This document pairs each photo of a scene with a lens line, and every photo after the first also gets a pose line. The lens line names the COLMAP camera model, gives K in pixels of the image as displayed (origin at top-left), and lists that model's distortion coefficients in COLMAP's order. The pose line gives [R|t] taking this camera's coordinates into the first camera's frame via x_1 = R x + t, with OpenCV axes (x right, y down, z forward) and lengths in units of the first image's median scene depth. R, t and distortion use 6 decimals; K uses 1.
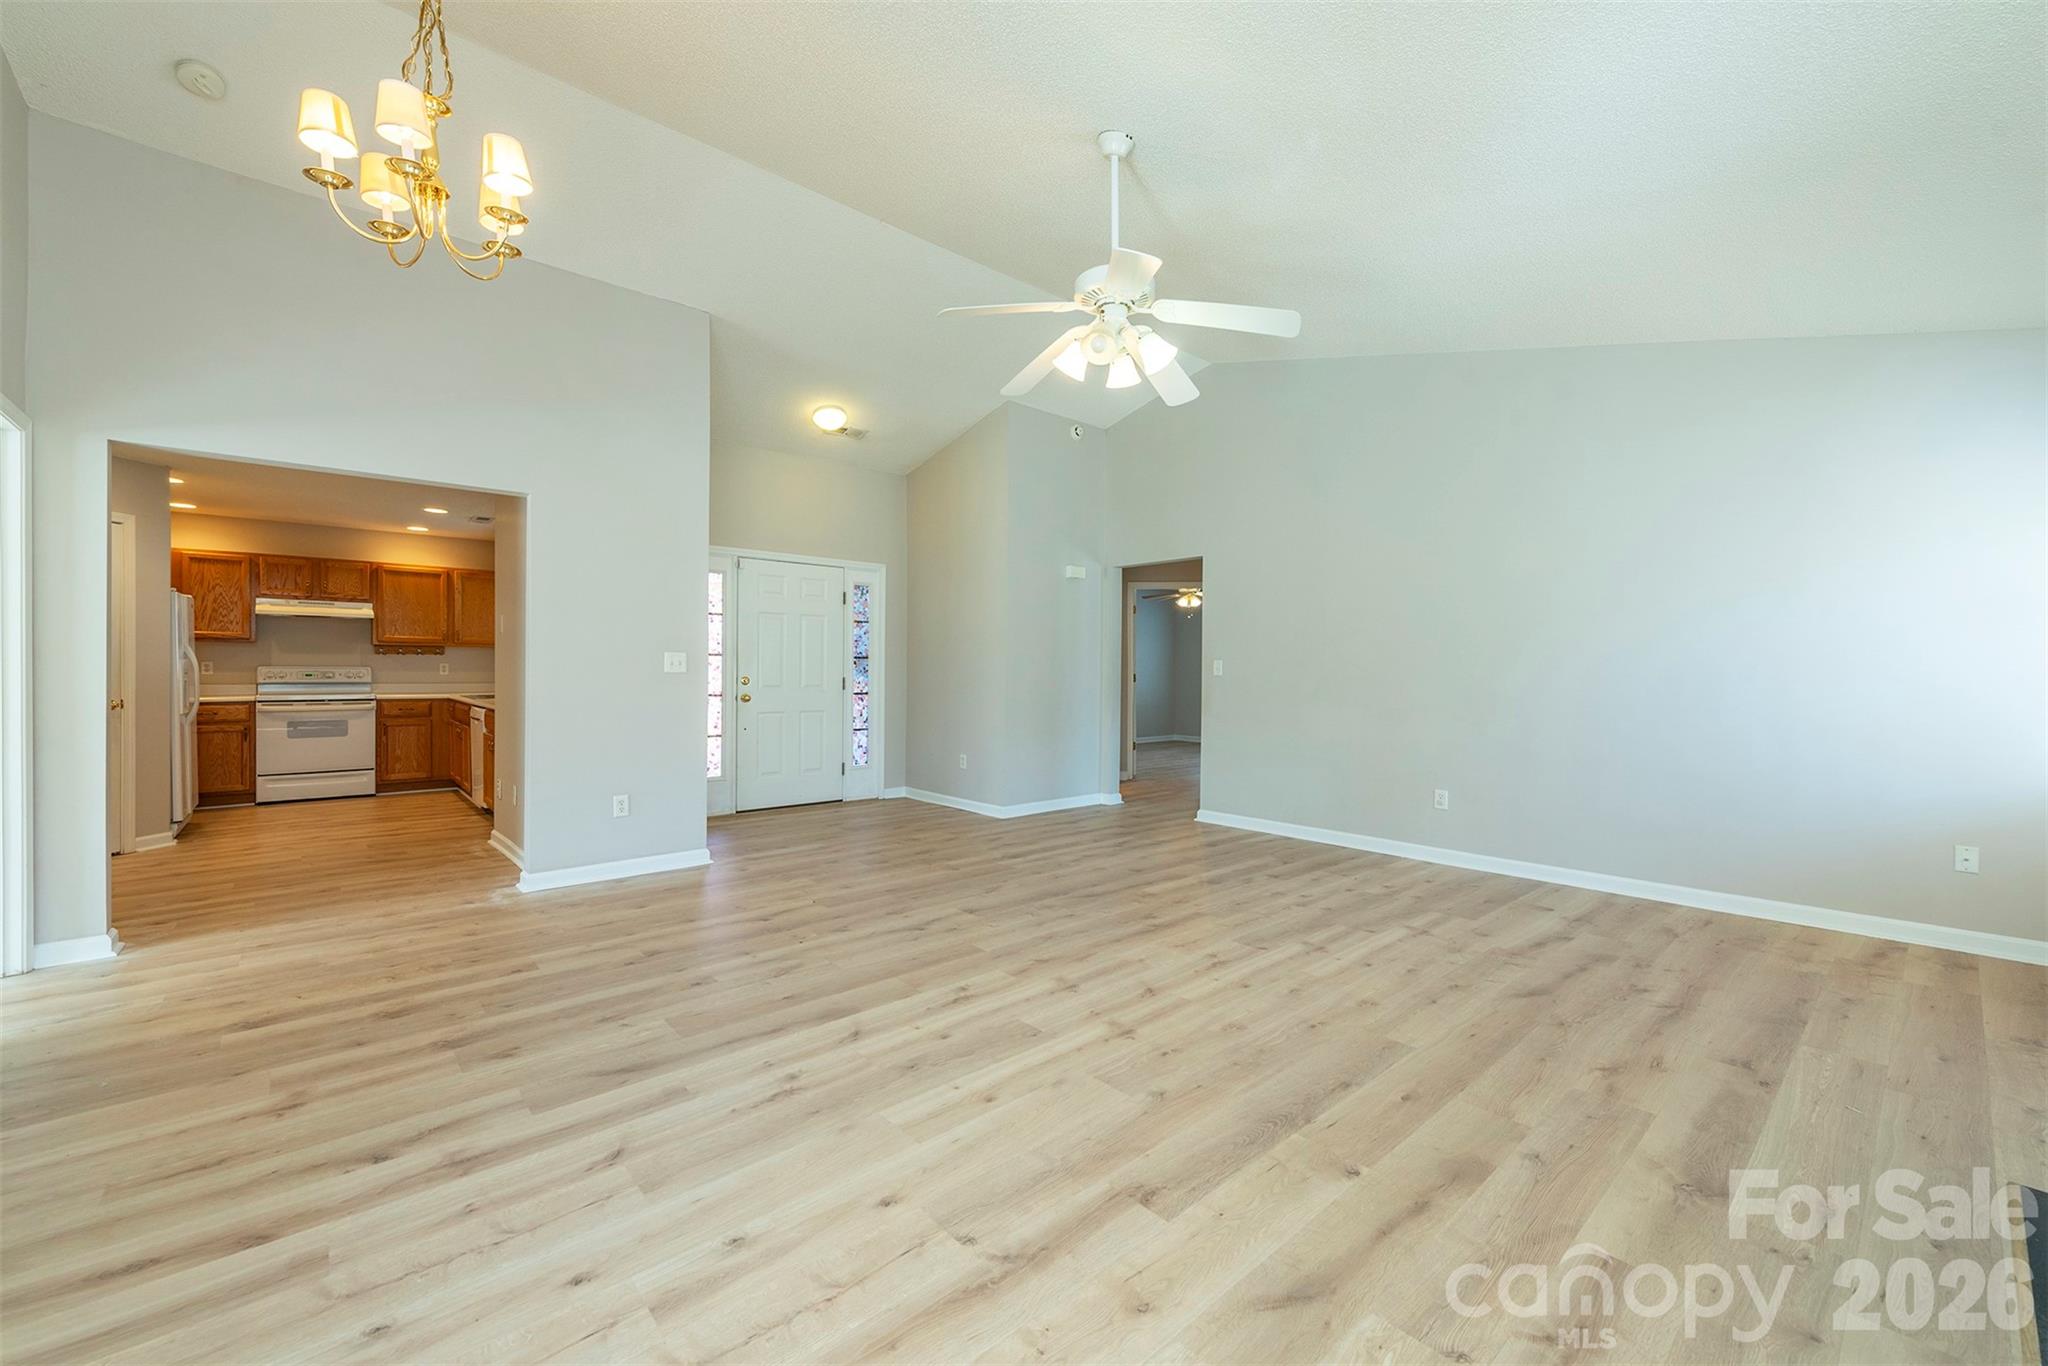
lens RADIAL K [[840.7, 0, 998.5], [0, 840.7, 672.4], [0, 0, 1]] dist [0.004257, -0.000335]
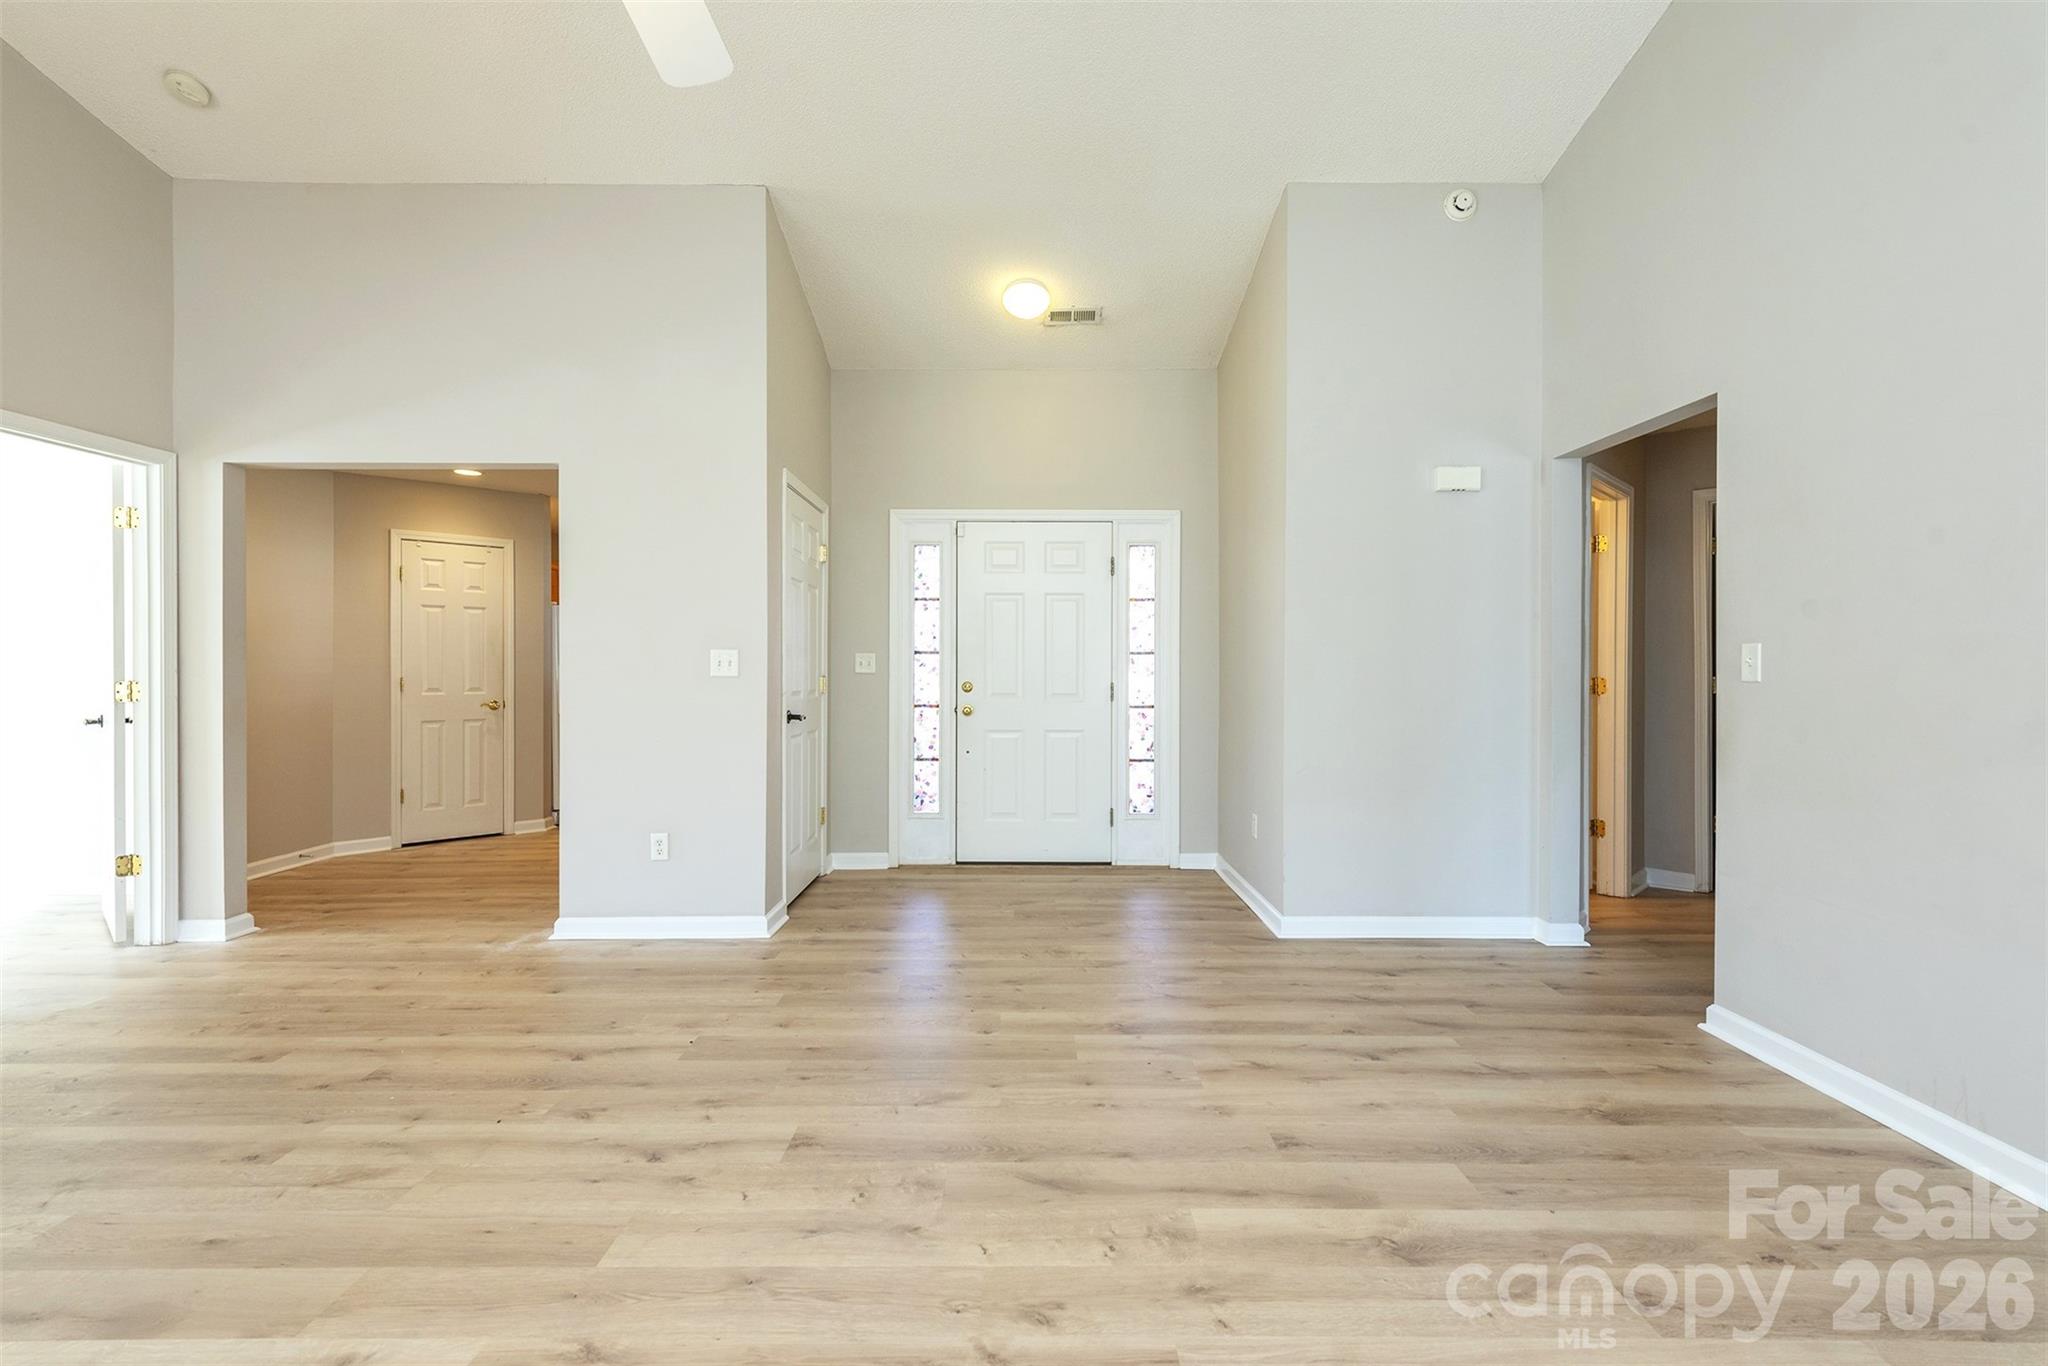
lens RADIAL K [[938.9, 0, 1016.6], [0, 938.9, 671.1], [0, 0, 1]] dist [0.022182, -0.011350]
pose [[0.755850, -0.004137, -0.654731, 0.515709], [0.001774, 0.999989, -0.004271, -0.000770], [0.654742, 0.002067, 0.755850, 0.755287]]
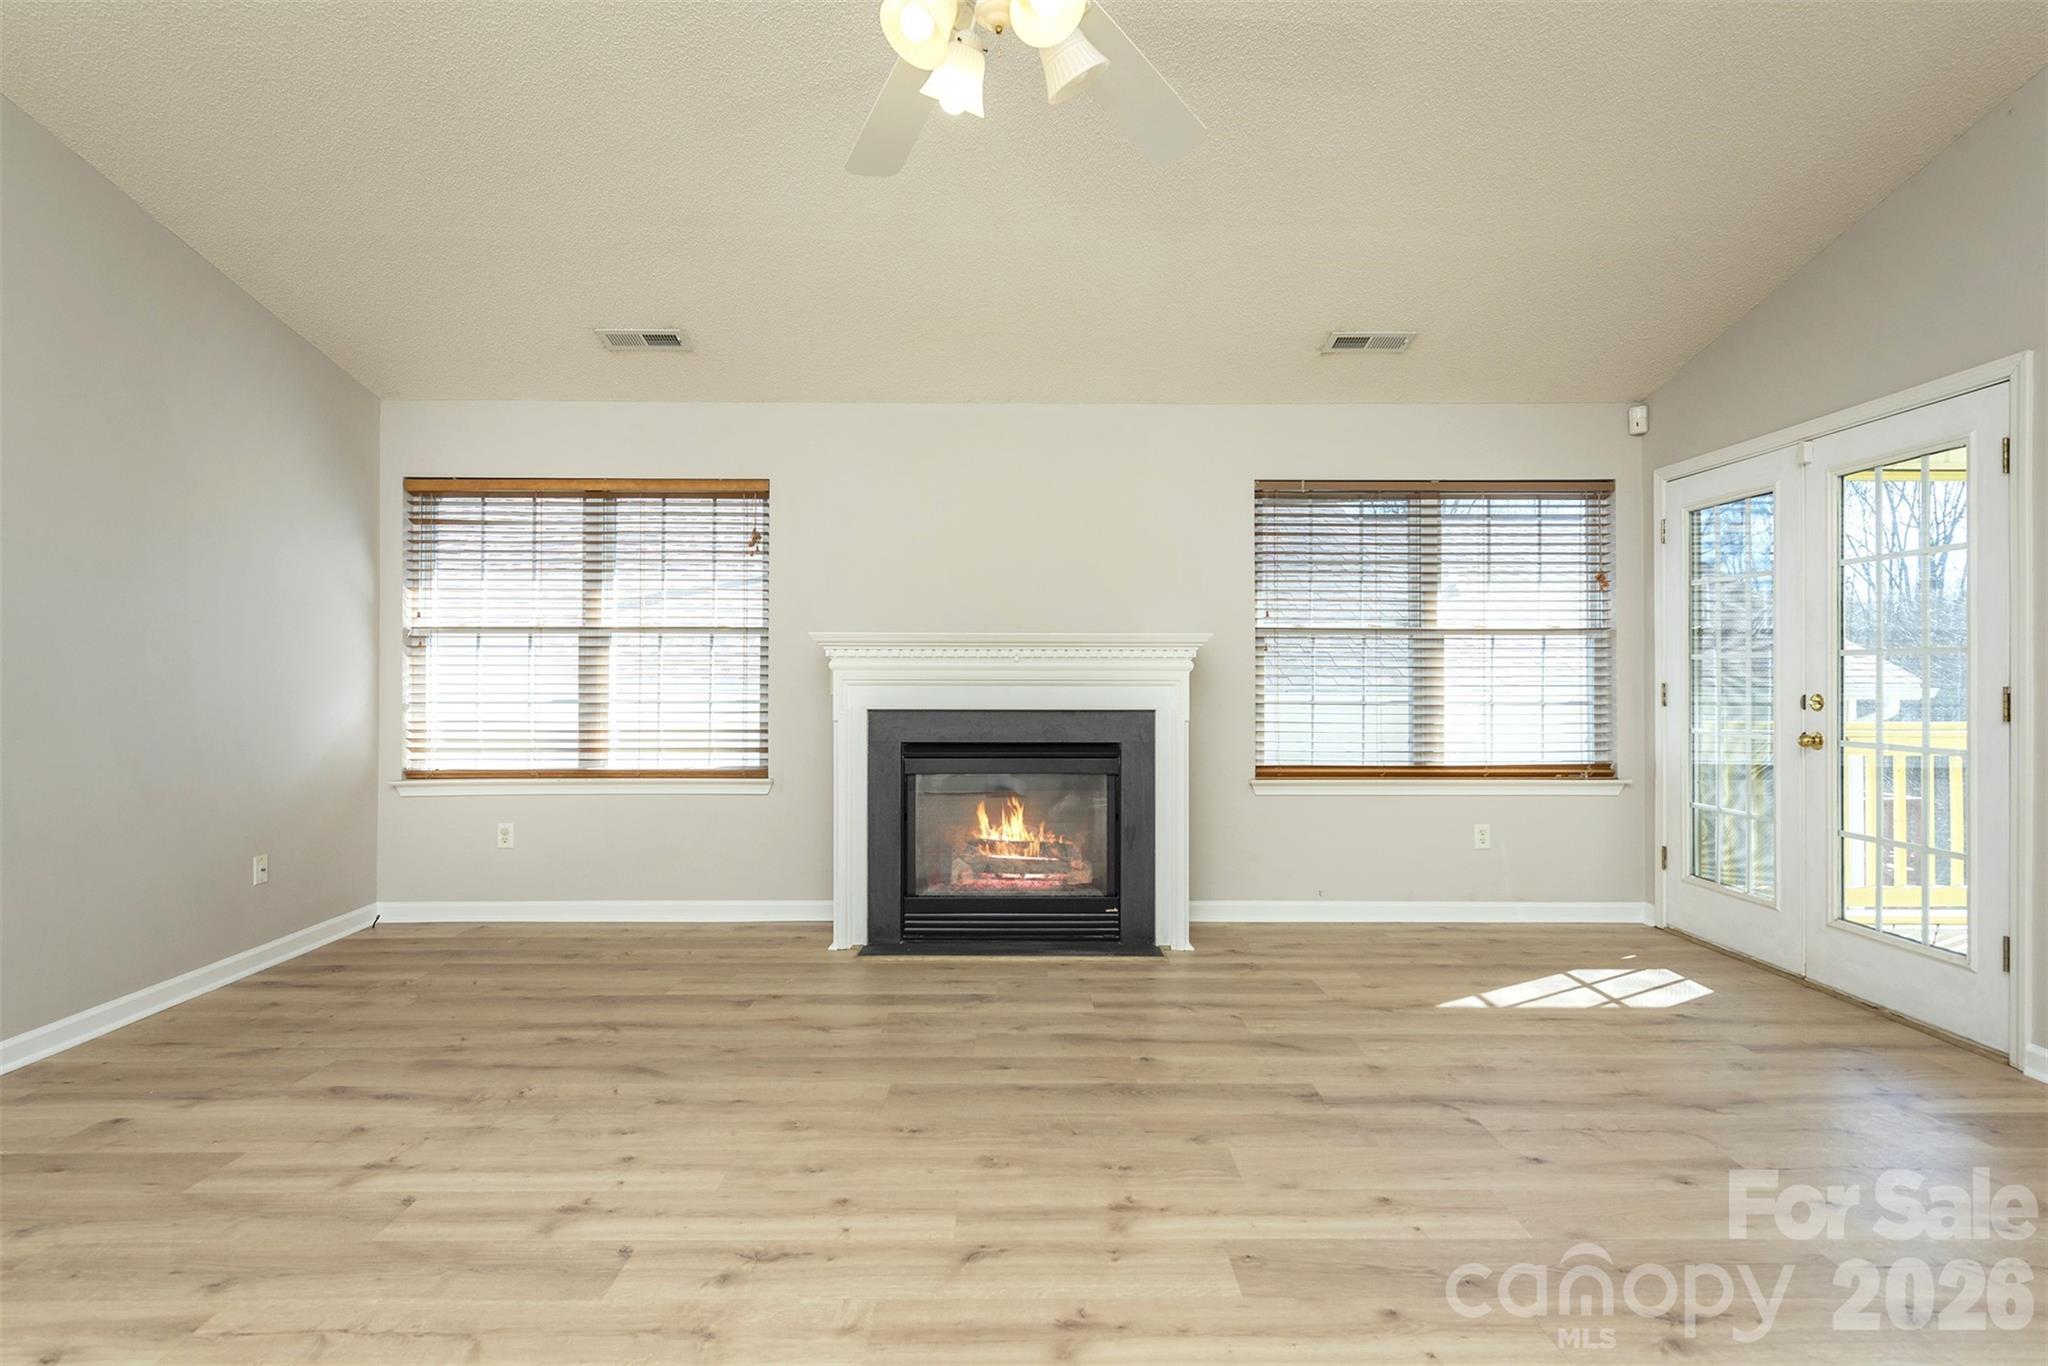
lens RADIAL K [[967.7, 0, 1054.2], [0, 967.7, 673.2], [0, 0, 1]] dist [0.015651, -0.007819]
pose [[-0.786405, -0.006408, 0.617678, -0.227937], [-0.003029, 0.999974, 0.006519, -0.010808], [-0.617704, 0.003256, -0.786404, 1.299397]]
